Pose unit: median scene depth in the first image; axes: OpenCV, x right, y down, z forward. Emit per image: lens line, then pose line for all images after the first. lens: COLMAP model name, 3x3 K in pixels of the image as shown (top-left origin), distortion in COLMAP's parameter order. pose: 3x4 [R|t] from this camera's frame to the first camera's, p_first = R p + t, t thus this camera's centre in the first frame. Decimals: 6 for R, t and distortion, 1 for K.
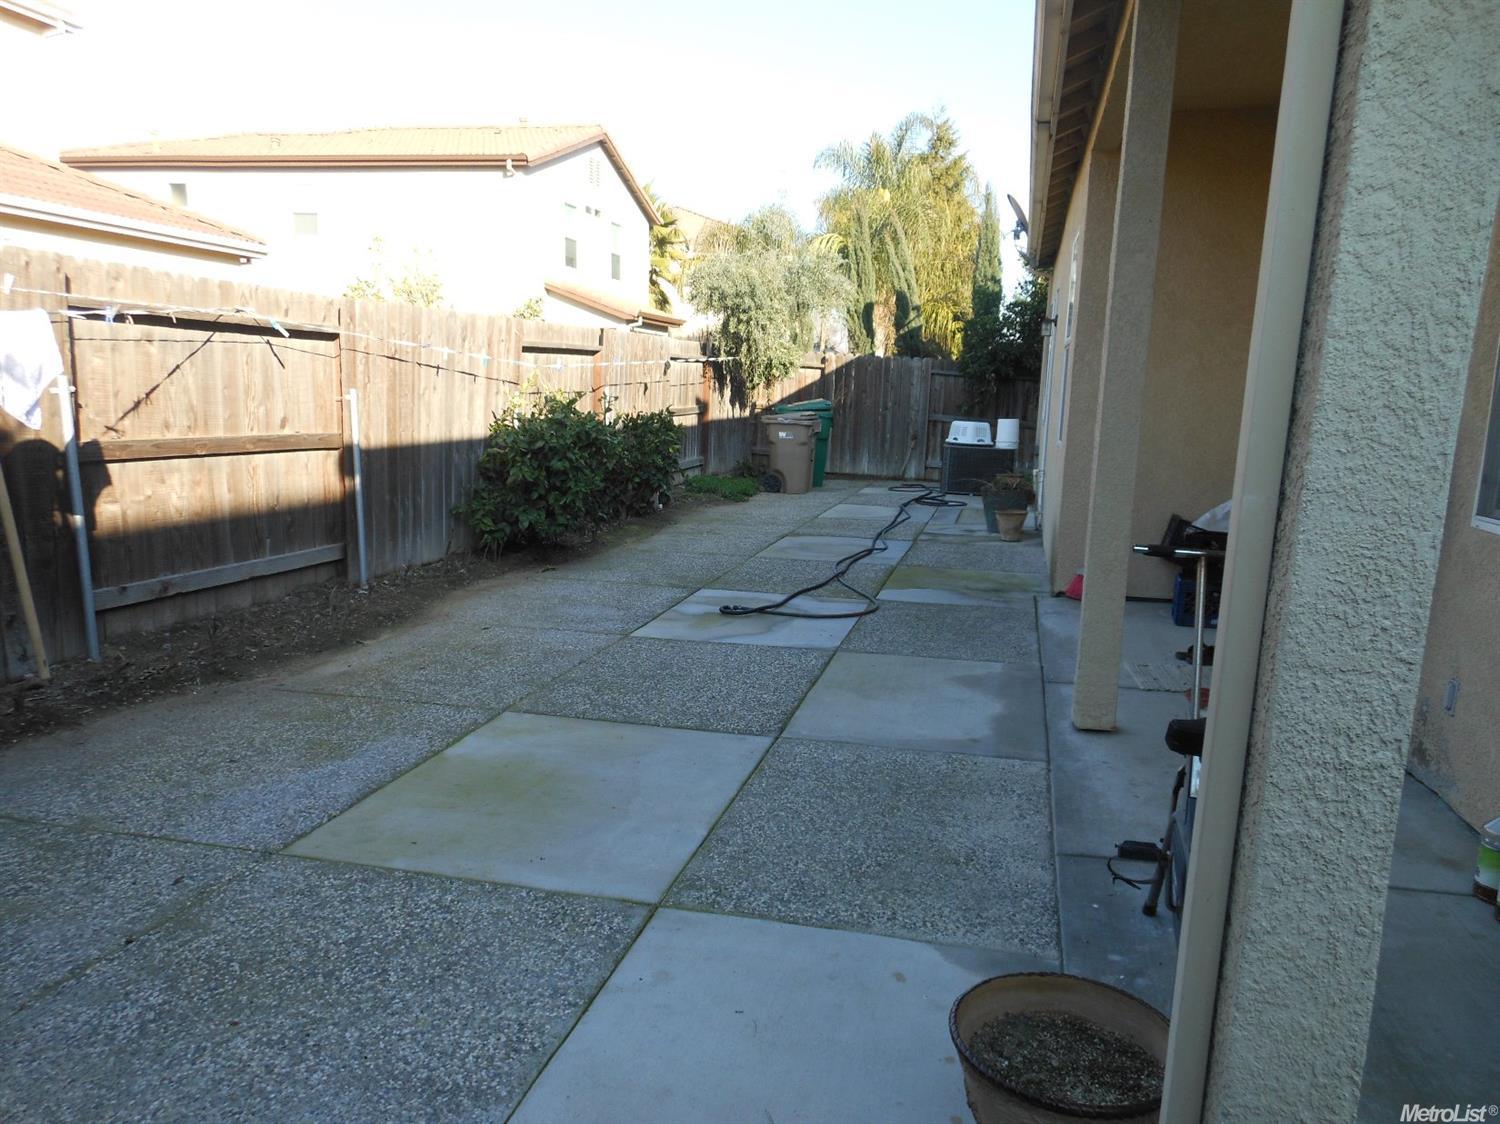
lens RADIAL K [[1205.0, 0, 769.5], [0, 1205.0, 625.5], [0, 0, 1]] dist [0.043296, 0.013121]
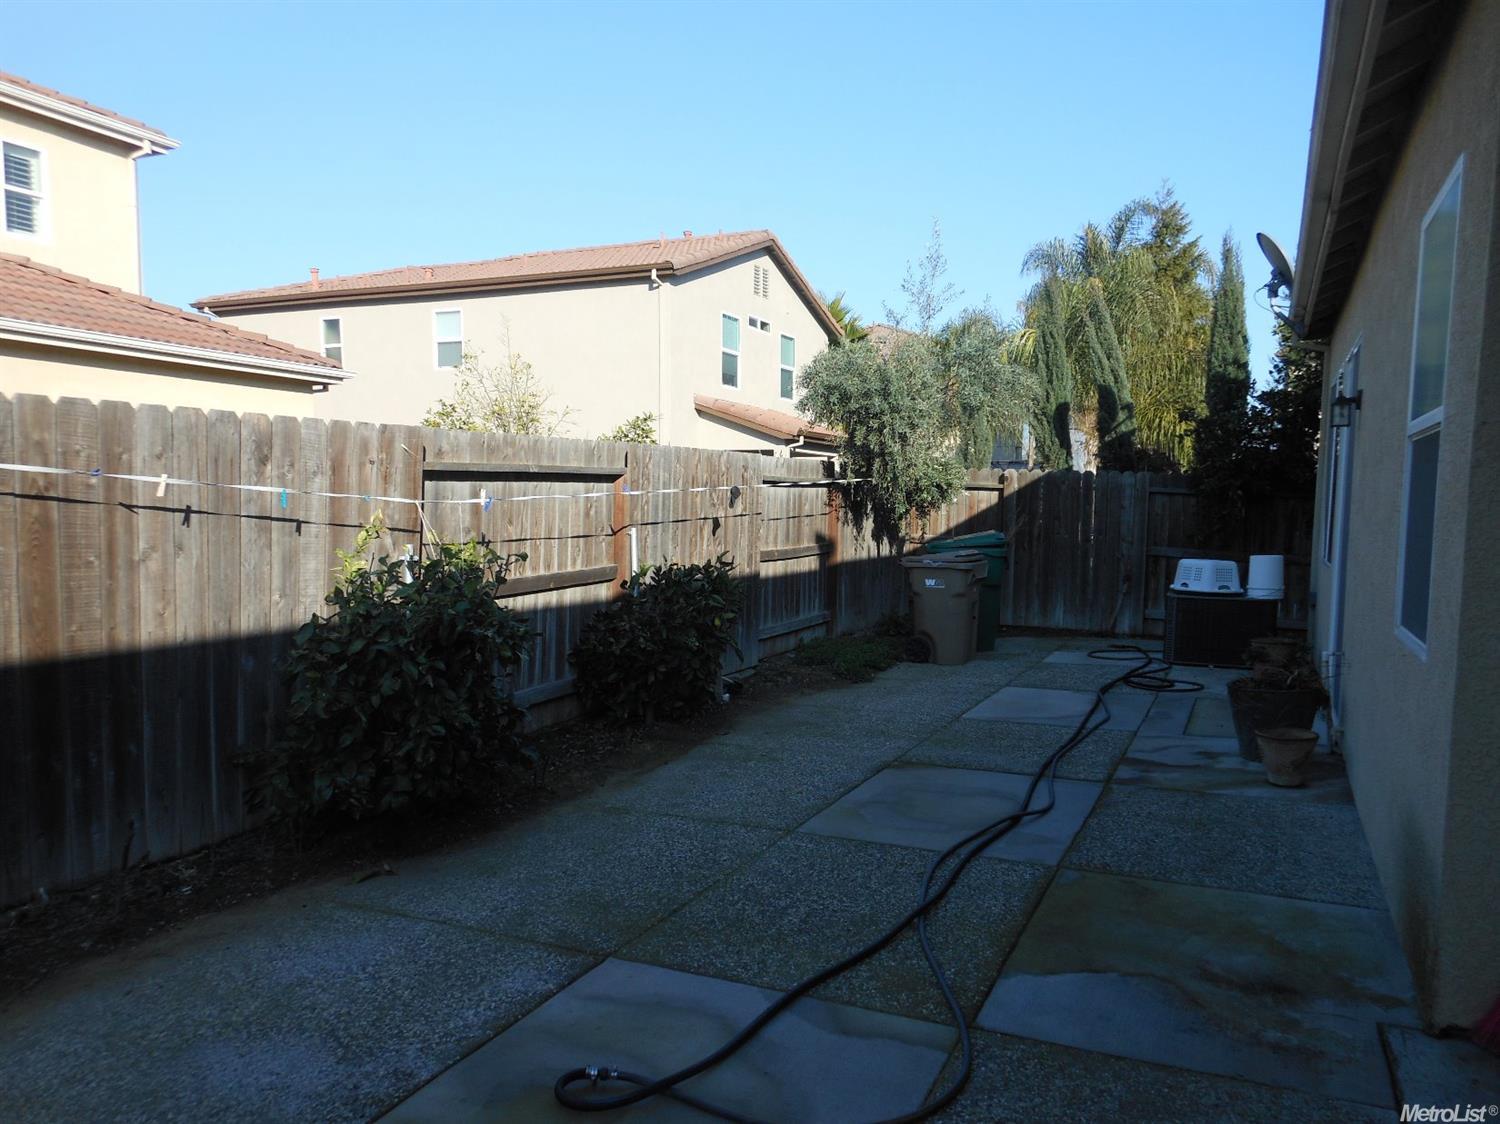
lens RADIAL K [[1205.0, 0, 769.5], [0, 1205.0, 625.5], [0, 0, 1]] dist [0.043296, 0.013121]
pose [[0.982541, -0.006396, -0.185935, 0.045776], [-0.012190, 0.995048, -0.098643, -0.055984], [0.185646, 0.099187, 0.977598, 0.261434]]
